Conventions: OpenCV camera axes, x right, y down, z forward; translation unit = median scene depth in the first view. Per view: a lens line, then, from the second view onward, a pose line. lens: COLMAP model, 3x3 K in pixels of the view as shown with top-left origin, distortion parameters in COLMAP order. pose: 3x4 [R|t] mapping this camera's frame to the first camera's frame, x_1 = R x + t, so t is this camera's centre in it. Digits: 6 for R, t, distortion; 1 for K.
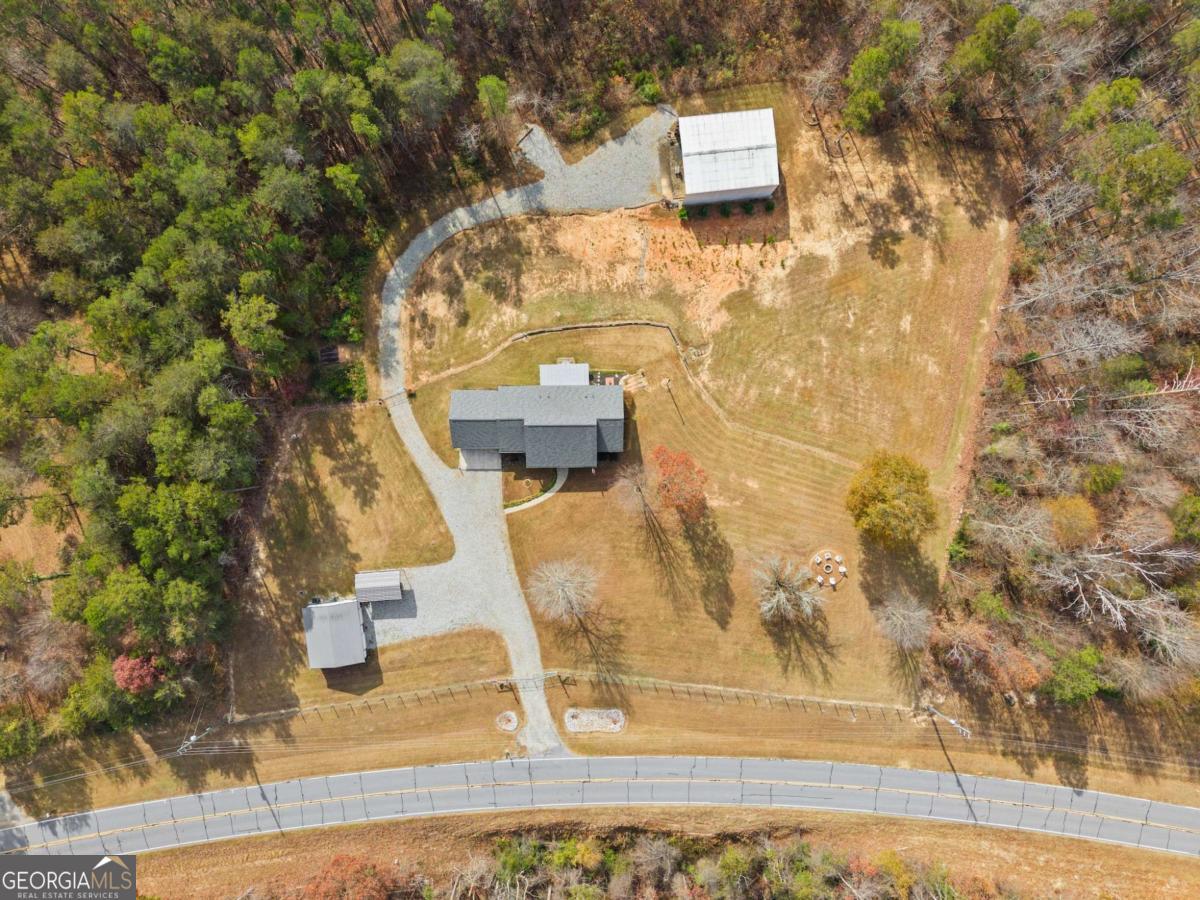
lens RADIAL K [[798.3, 0, 595.1], [0, 798.3, 455.9], [0, 0, 1]] dist [0.022697, -0.001800]
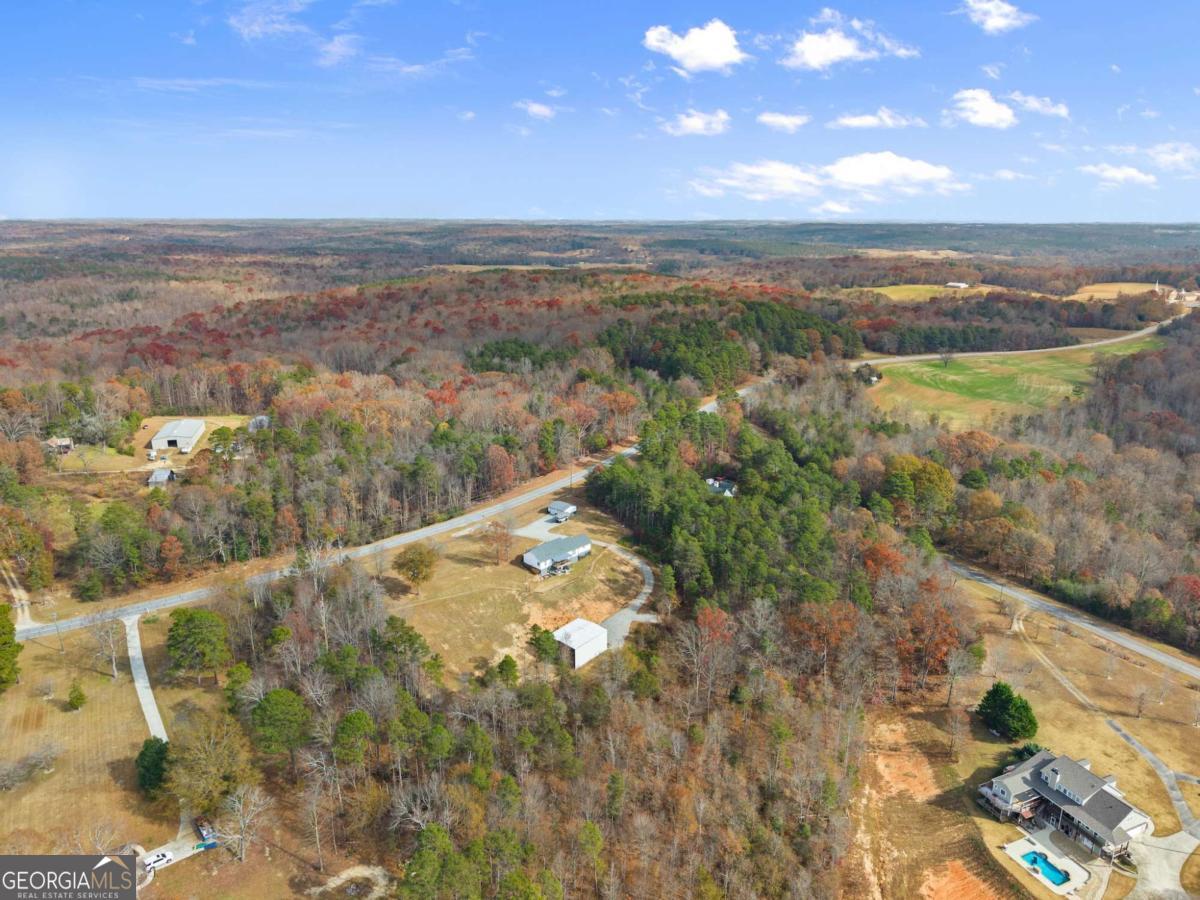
lens RADIAL K [[798.3, 0, 595.1], [0, 798.3, 455.9], [0, 0, 1]] dist [0.022697, -0.001800]
pose [[-0.717931, 0.180608, -0.672277, 1.343292], [-0.695380, -0.230422, 0.680700, -1.609722], [-0.031968, 0.956183, 0.291018, 0.028728]]
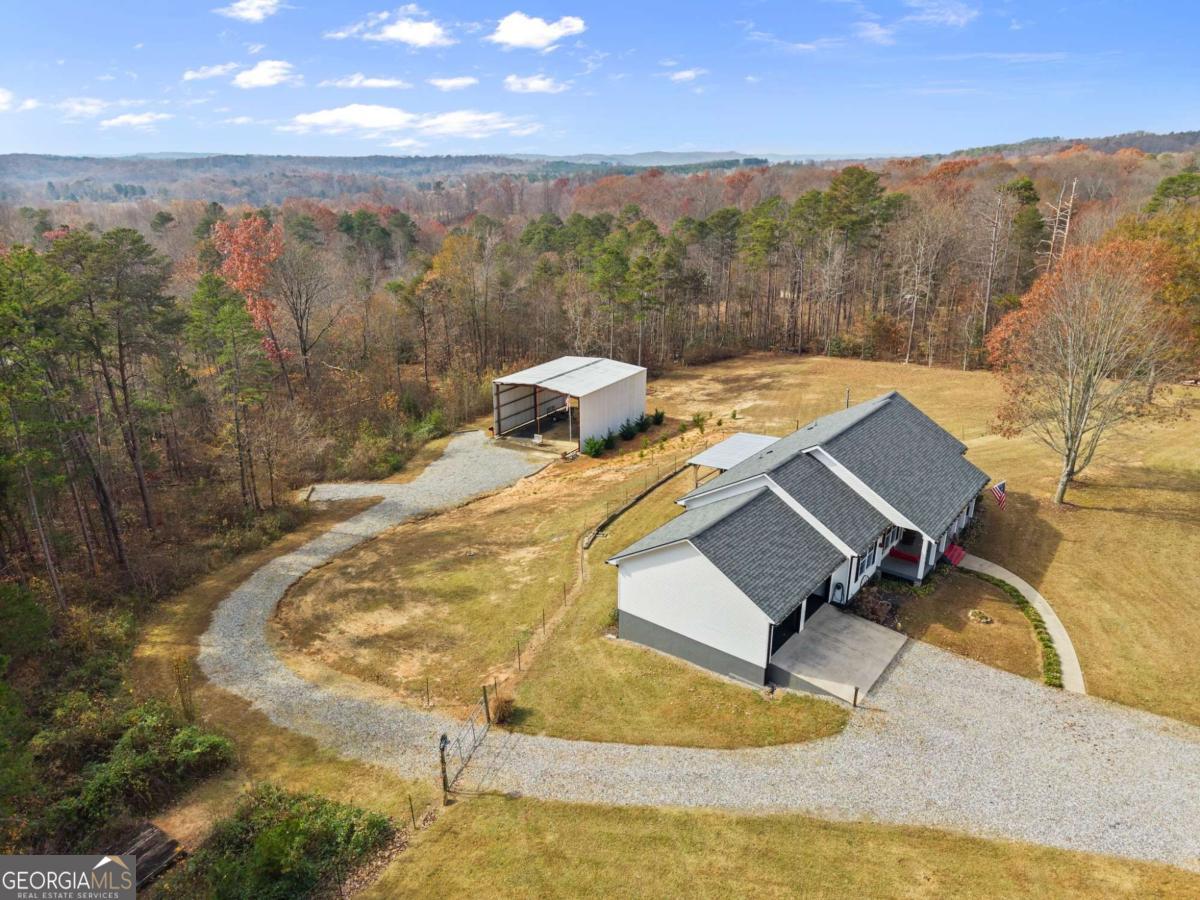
lens RADIAL K [[798.3, 0, 595.1], [0, 798.3, 455.9], [0, 0, 1]] dist [0.022697, -0.001800]
pose [[0.616798, -0.274671, 0.737642, -0.382097], [0.786498, 0.177772, -0.591454, 0.087454], [0.031323, 0.944962, 0.325678, 0.818237]]
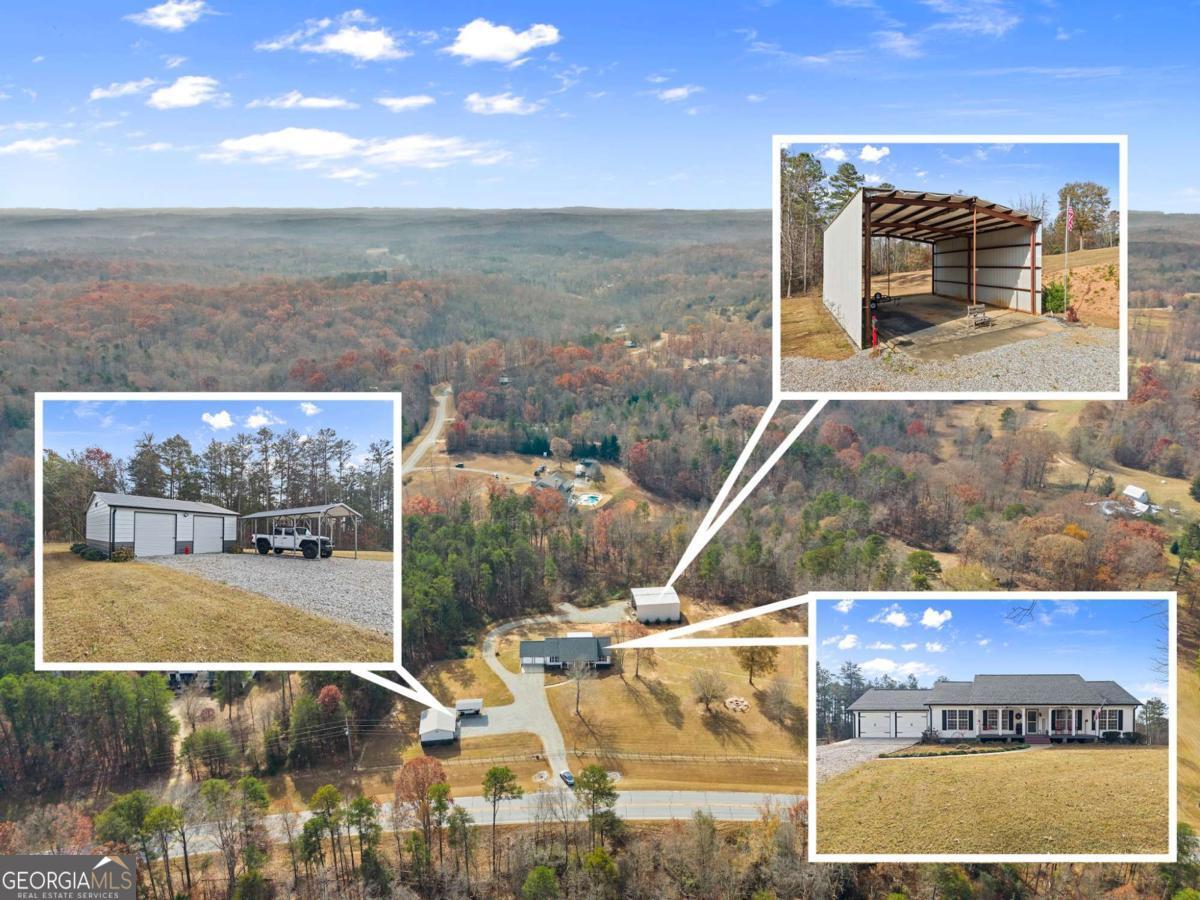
lens RADIAL K [[798.3, 0, 595.1], [0, 798.3, 455.9], [0, 0, 1]] dist [0.022697, -0.001800]
pose [[0.999767, -0.013757, 0.016644, -0.026388], [0.019695, 0.264906, -0.964073, 1.590337], [0.008854, 0.964176, 0.265115, 0.053204]]
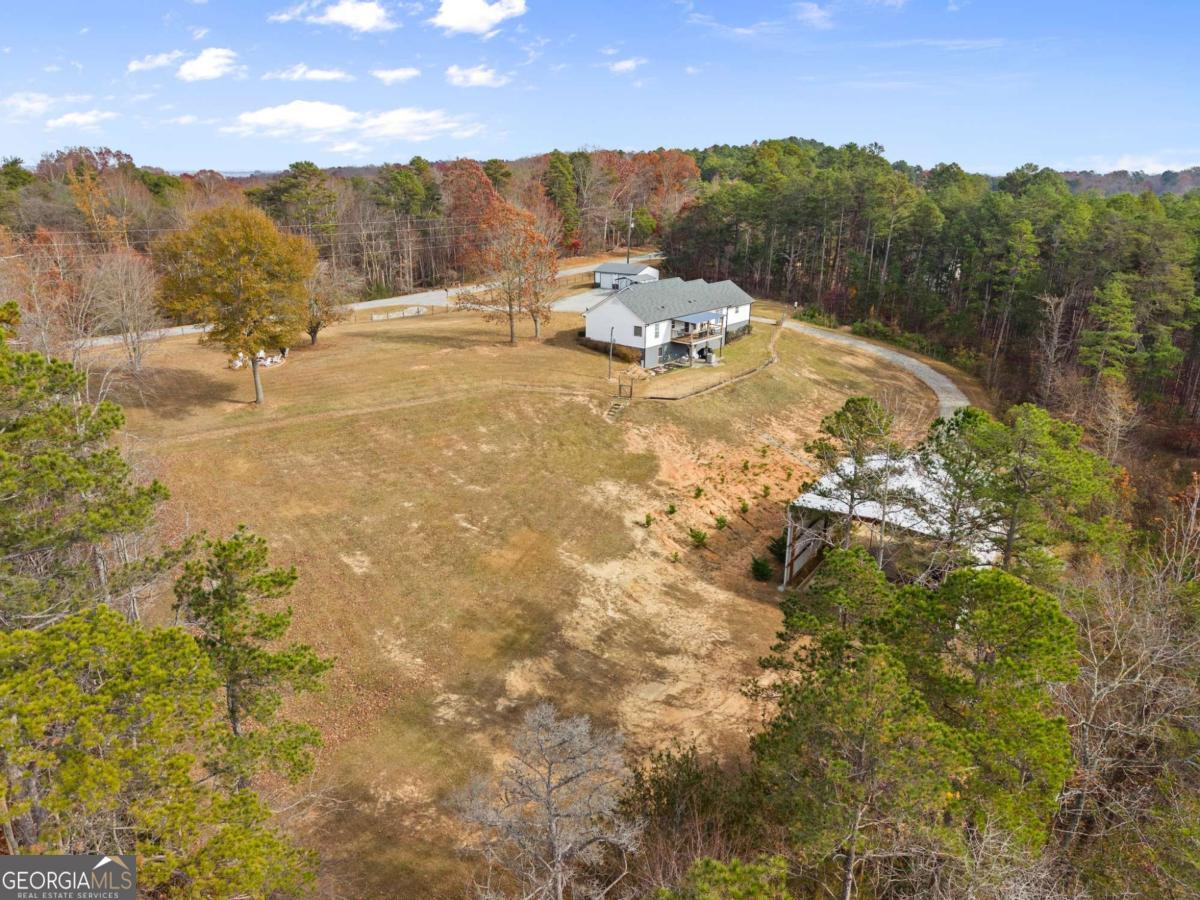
lens RADIAL K [[809.8, 0, 592.1], [0, 809.8, 449.3], [0, 0, 1]] dist [0.070516, -0.000374]
pose [[-0.653798, 0.219589, -0.724105, 0.624266], [-0.755415, -0.244499, 0.607922, -0.522132], [-0.043550, 0.944458, 0.325734, 0.820107]]
